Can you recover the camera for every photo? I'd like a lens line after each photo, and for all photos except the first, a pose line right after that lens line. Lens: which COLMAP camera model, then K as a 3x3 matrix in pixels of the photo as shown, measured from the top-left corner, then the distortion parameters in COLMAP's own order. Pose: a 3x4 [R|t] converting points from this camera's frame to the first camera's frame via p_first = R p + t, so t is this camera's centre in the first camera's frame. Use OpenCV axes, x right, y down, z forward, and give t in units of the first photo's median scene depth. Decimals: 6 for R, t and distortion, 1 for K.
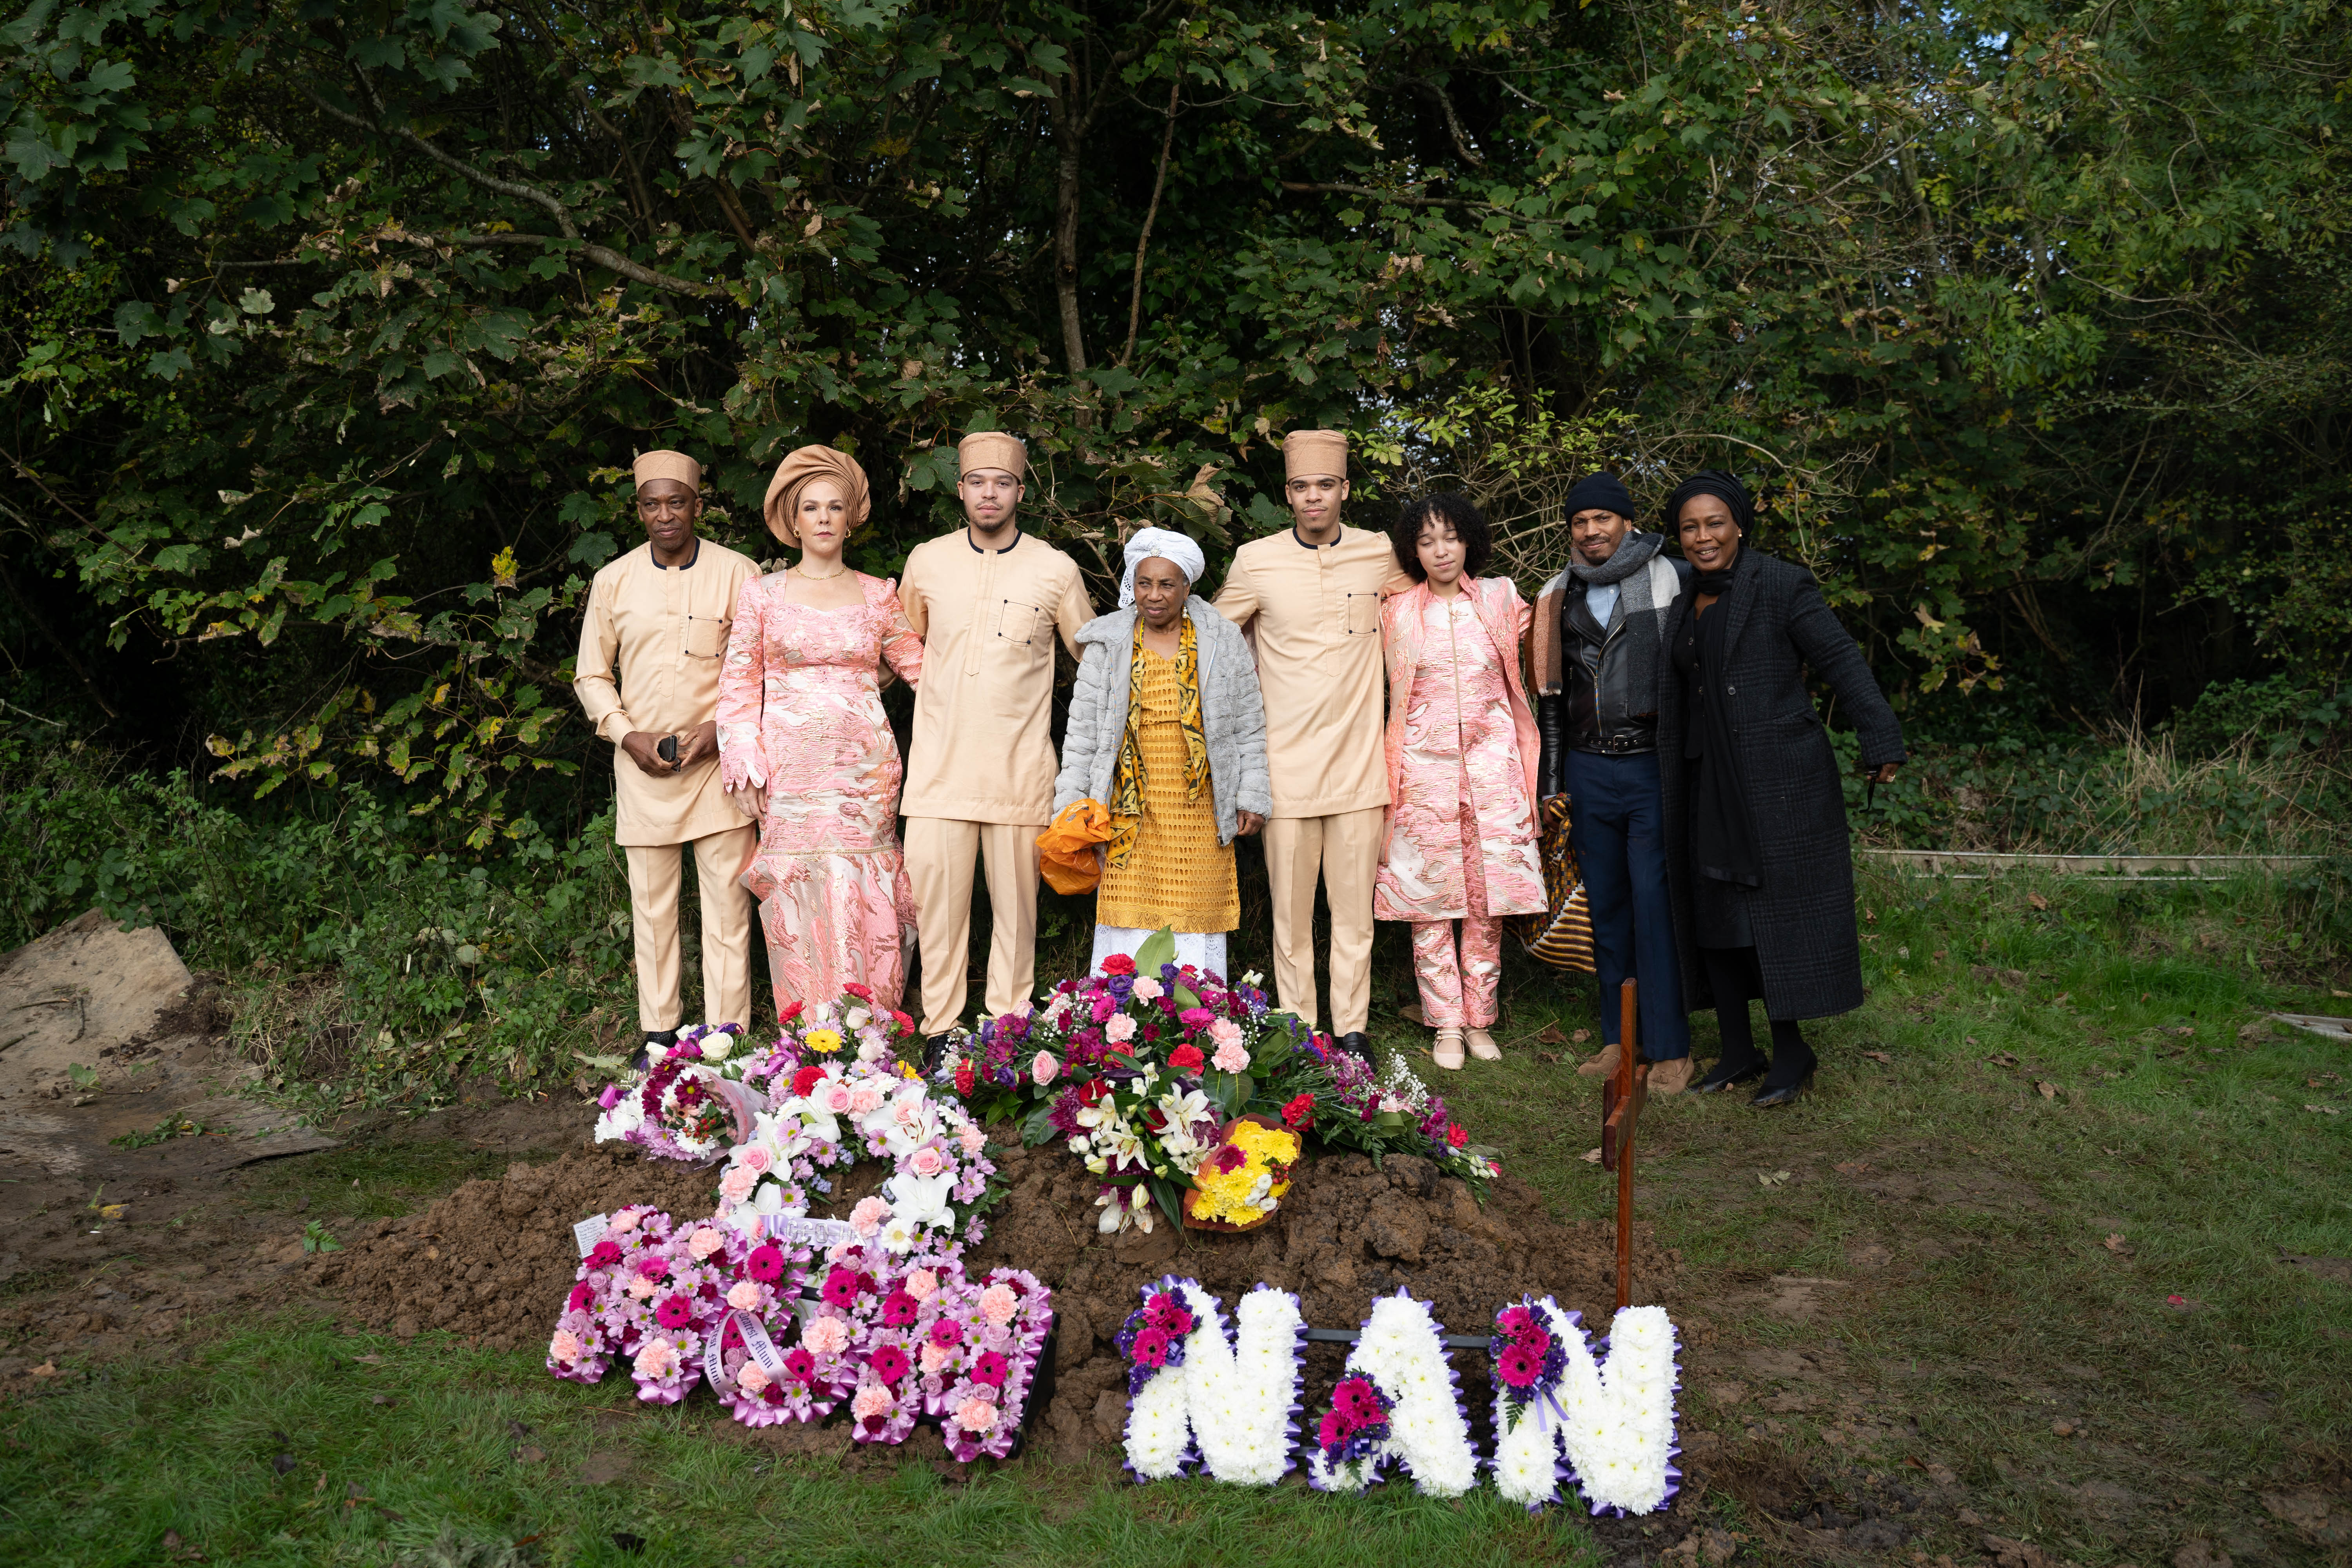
lens RADIAL K [[1907.6, 0, 1181.8], [0, 1907.6, 790.5], [0, 0, 1]] dist [-0.117987, 0.099082]
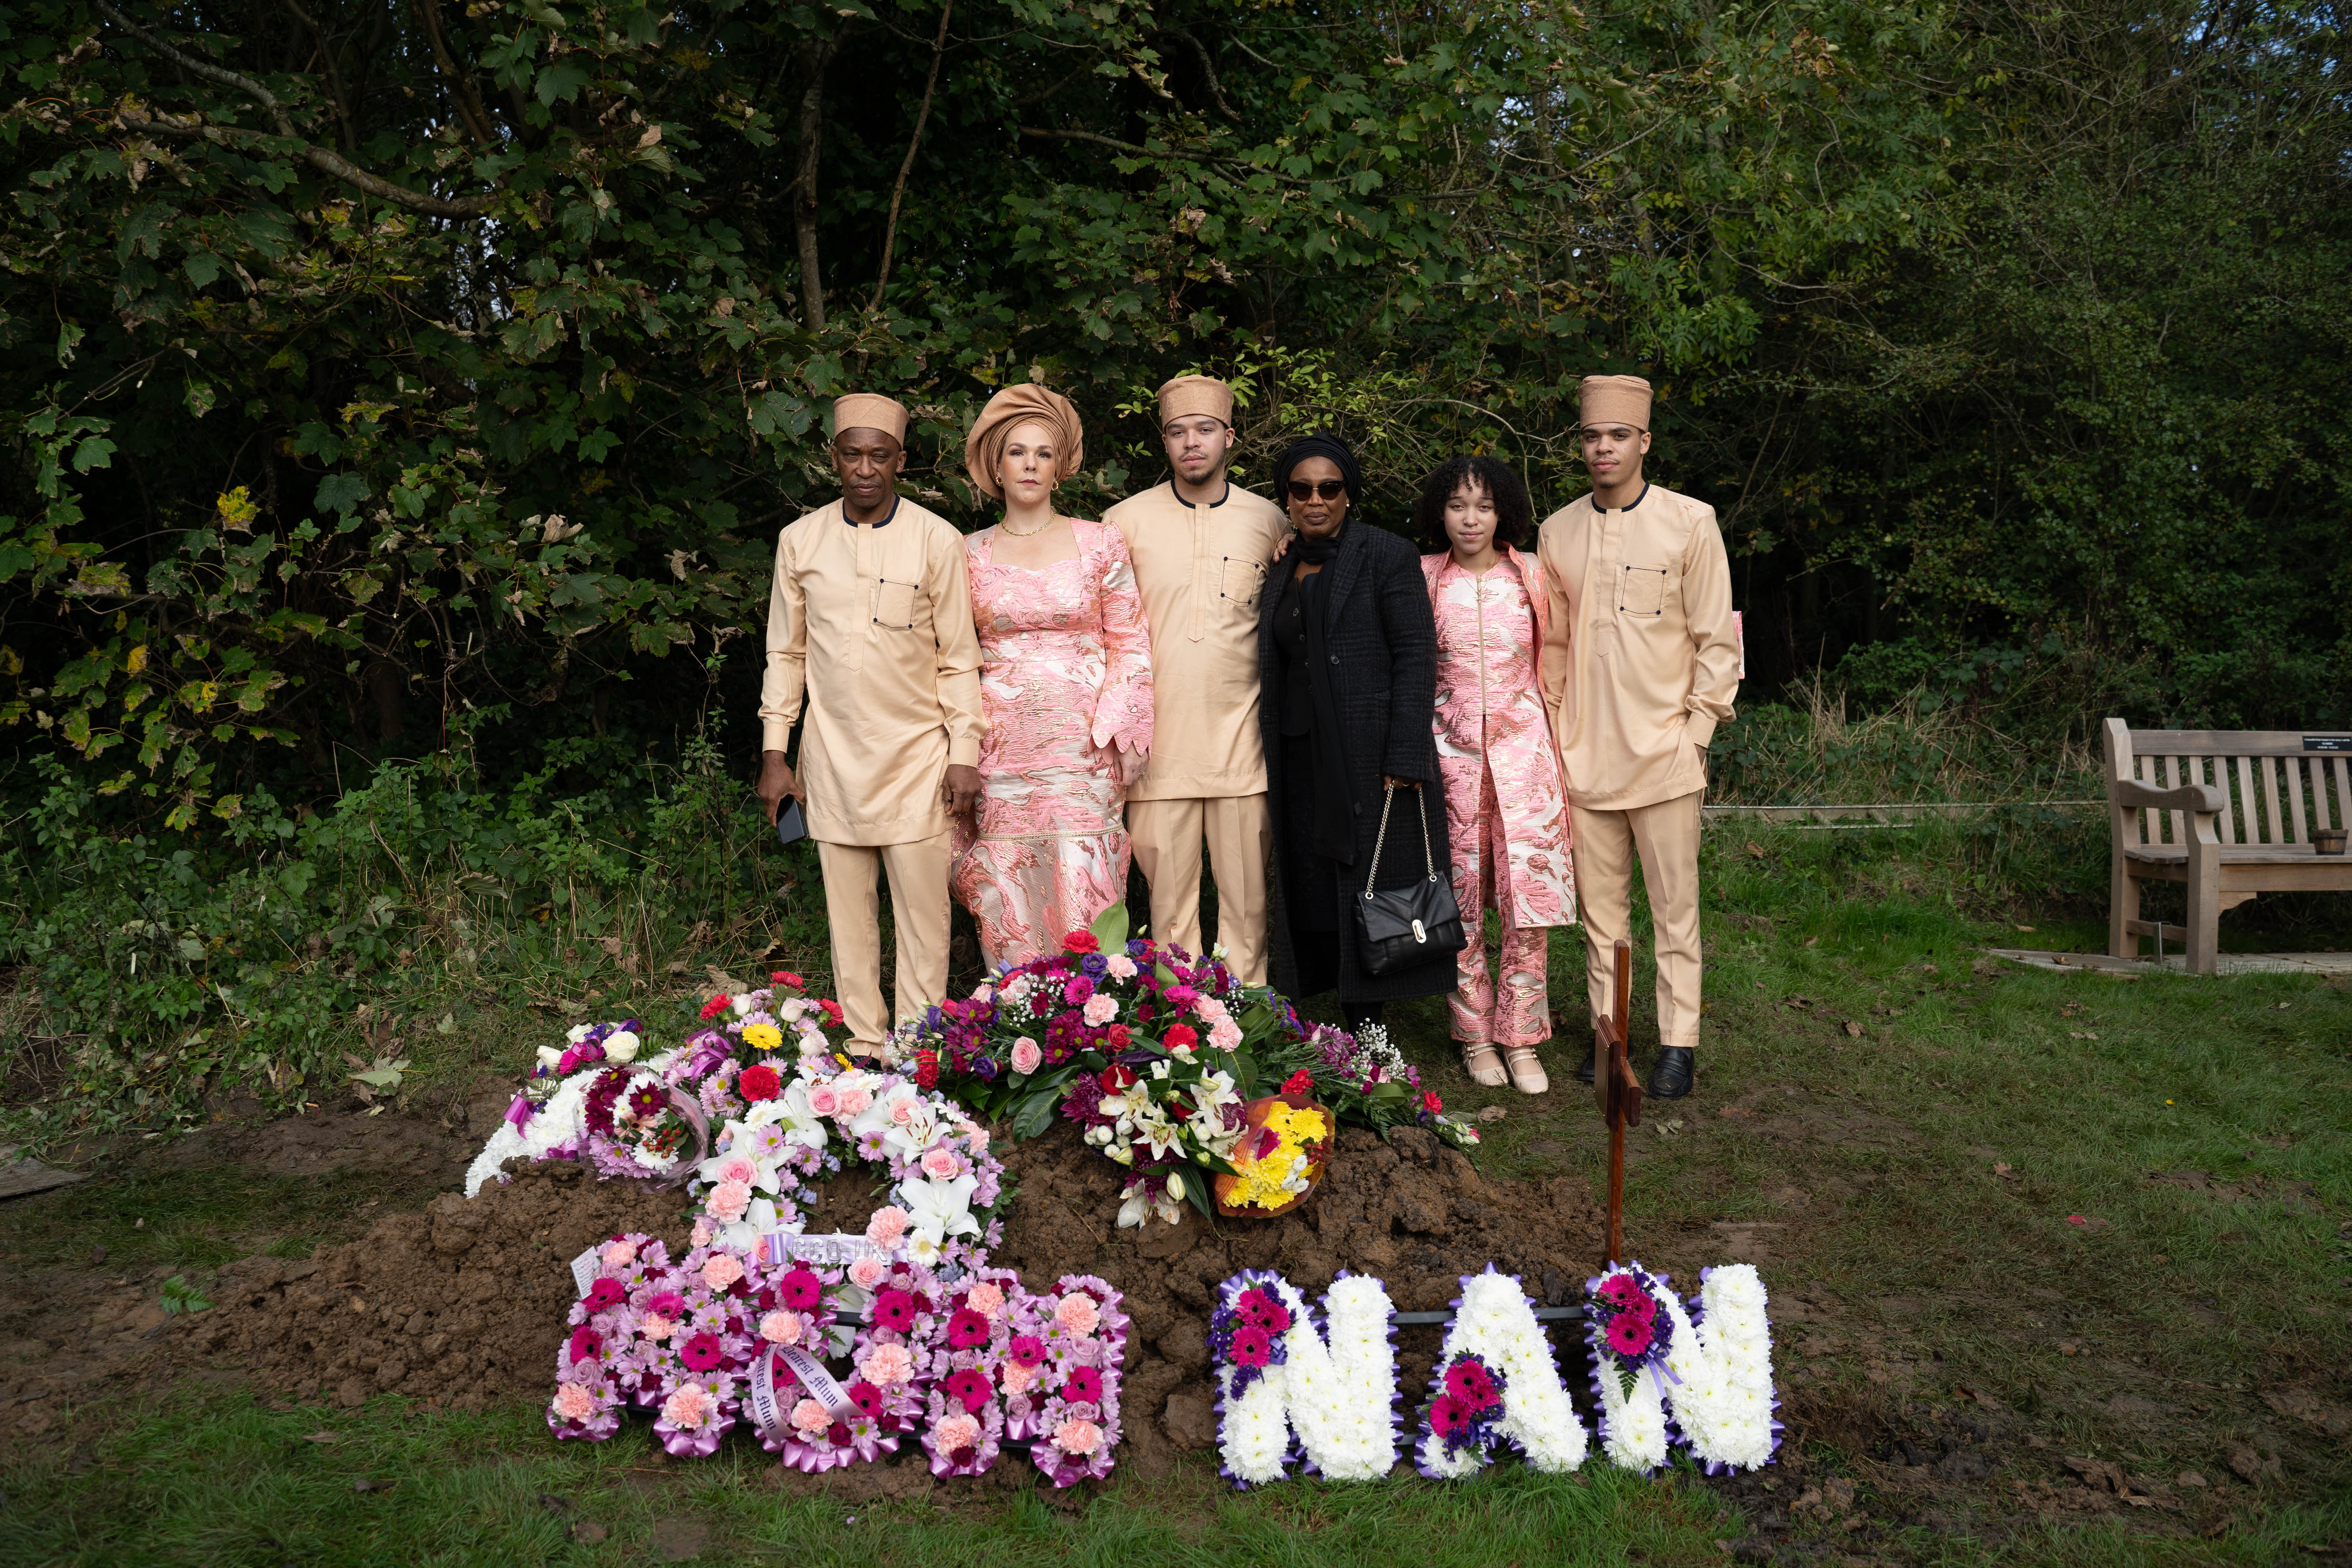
lens RADIAL K [[1901.4, 0, 1172.8], [0, 1901.4, 784.8], [0, 0, 1]] dist [-0.114485, 0.092629]
pose [[0.970517, -0.013812, 0.240635, -0.258357], [0.008986, 0.999736, 0.021140, -0.007825], [-0.240863, -0.018354, 0.970386, 0.088294]]
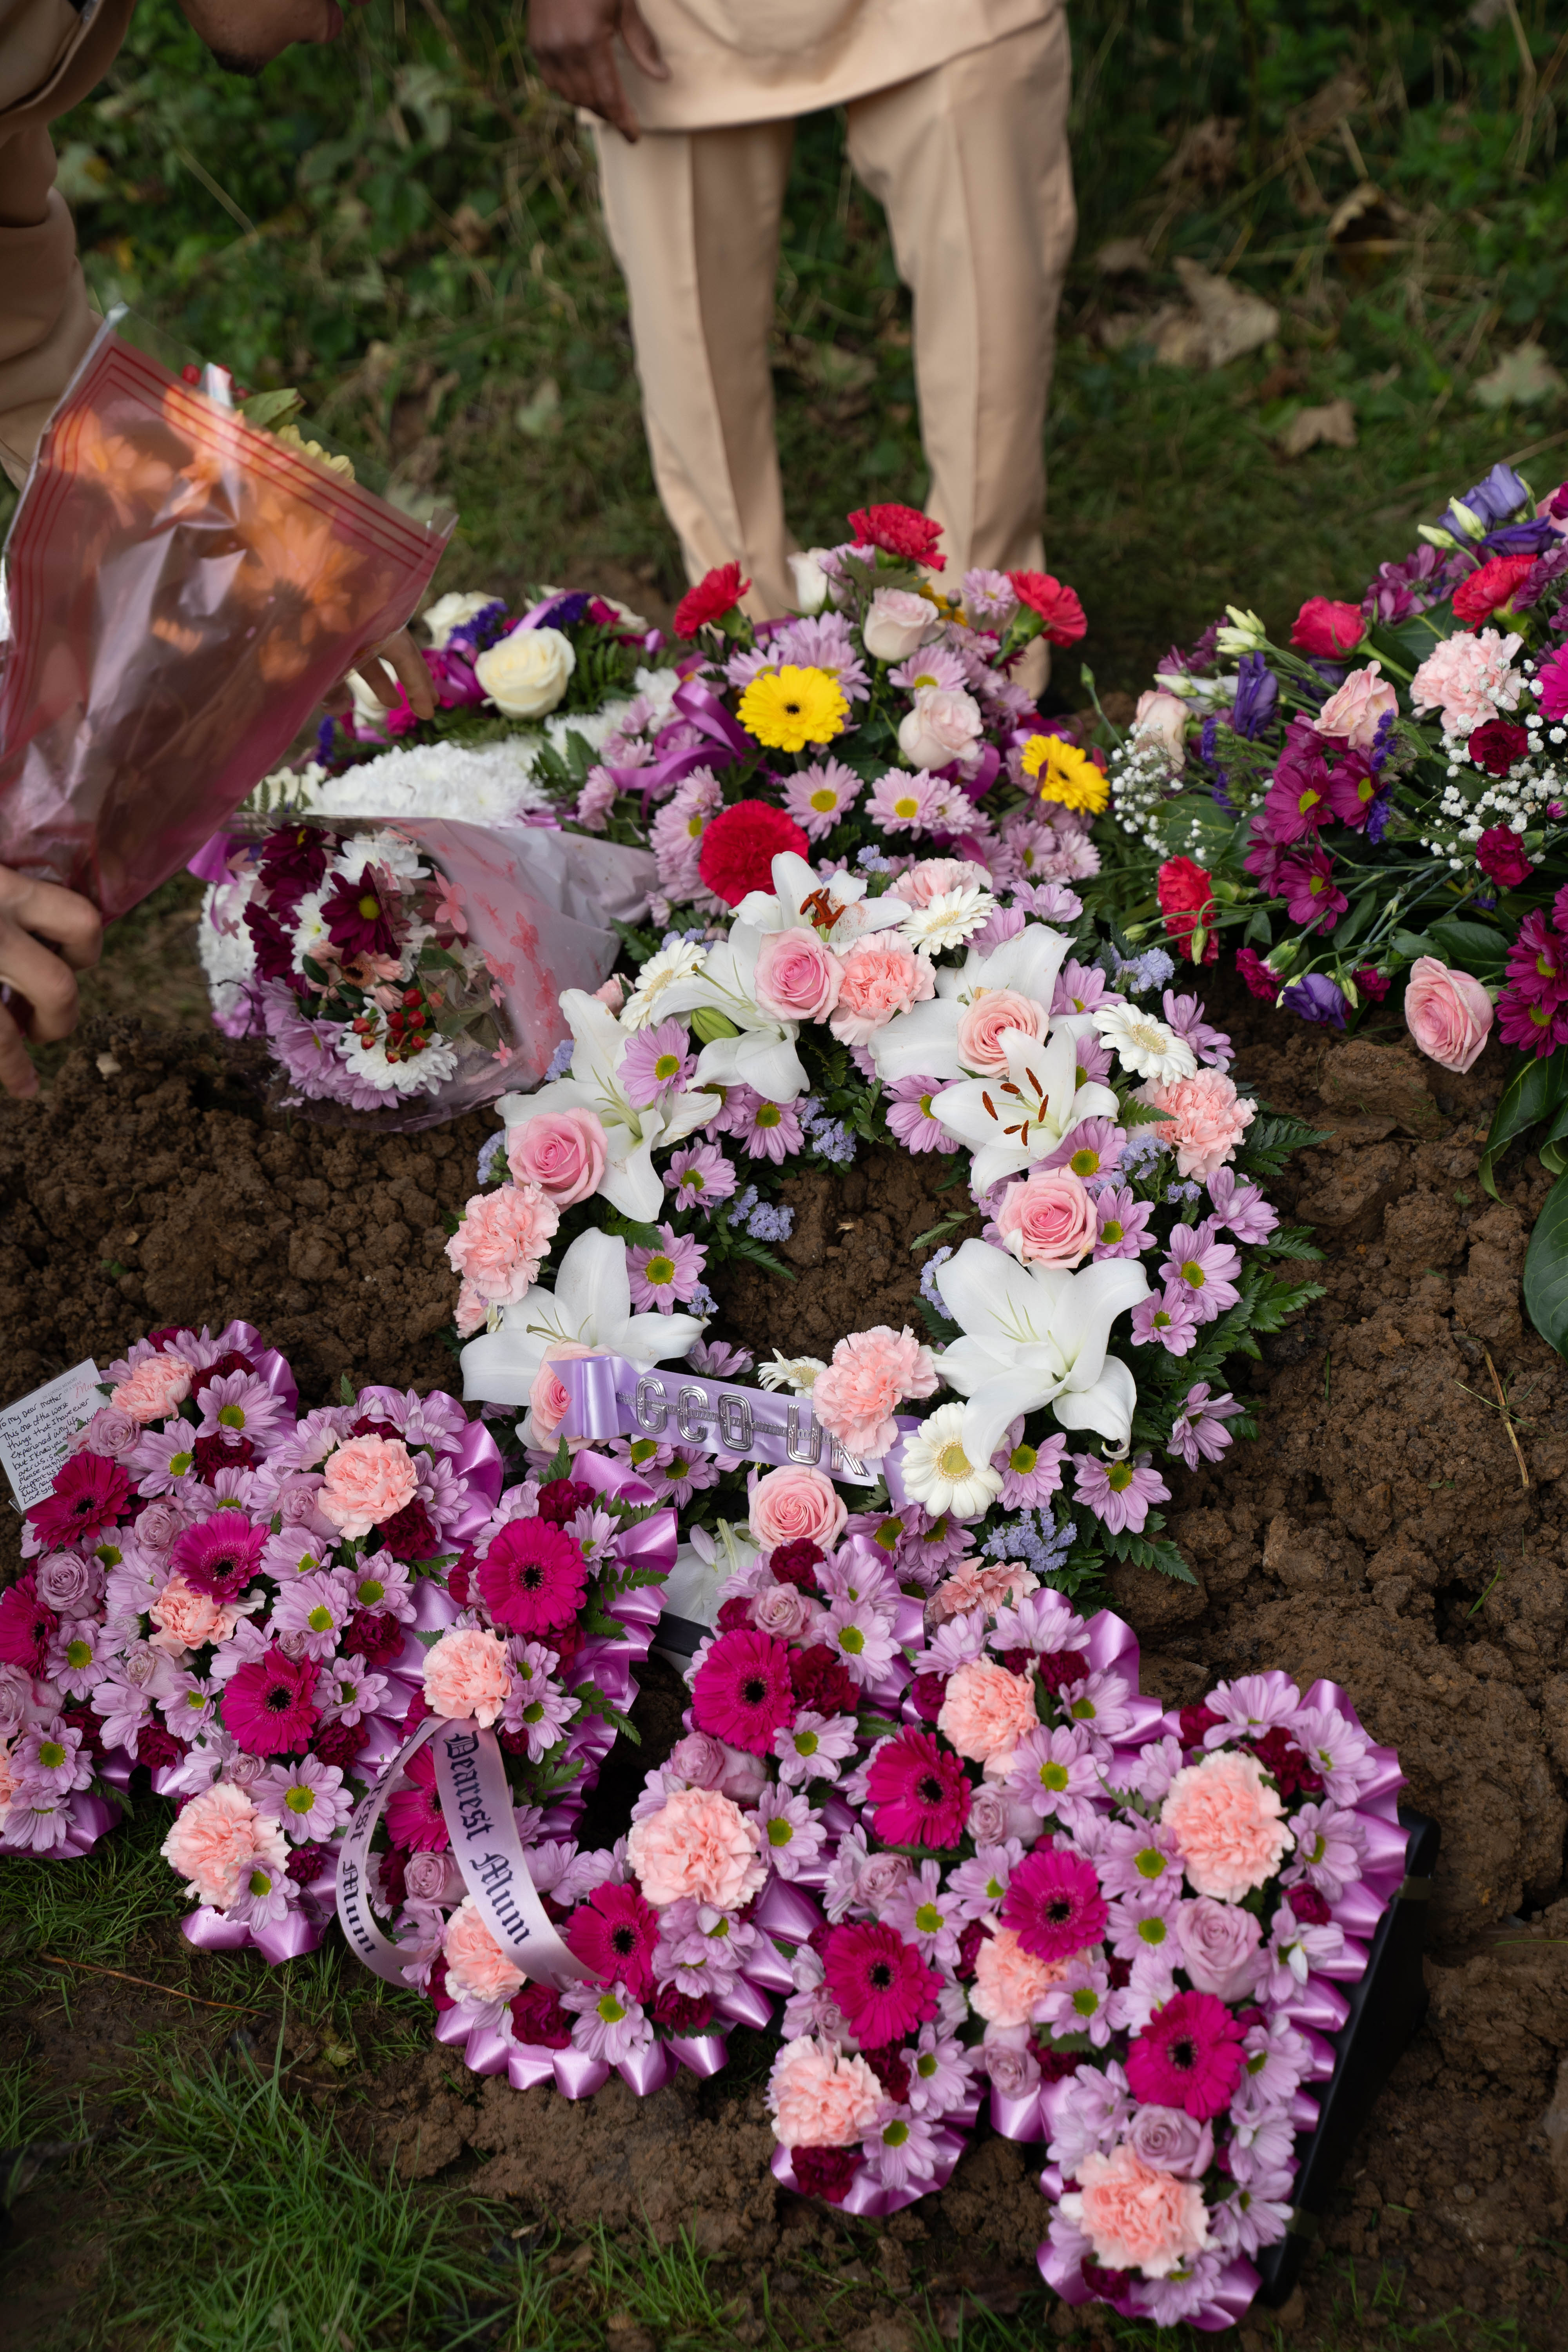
lens RADIAL K [[3921.7, 0, 848.1], [0, 3921.7, 1179.6], [0, 0, 1]] dist [0.158402, 0.049810]
pose [[0.961195, 0.053335, -0.270665, 0.010814], [0.059504, 0.917955, 0.392197, -0.073165], [0.269376, -0.393084, 0.879160, 0.442564]]
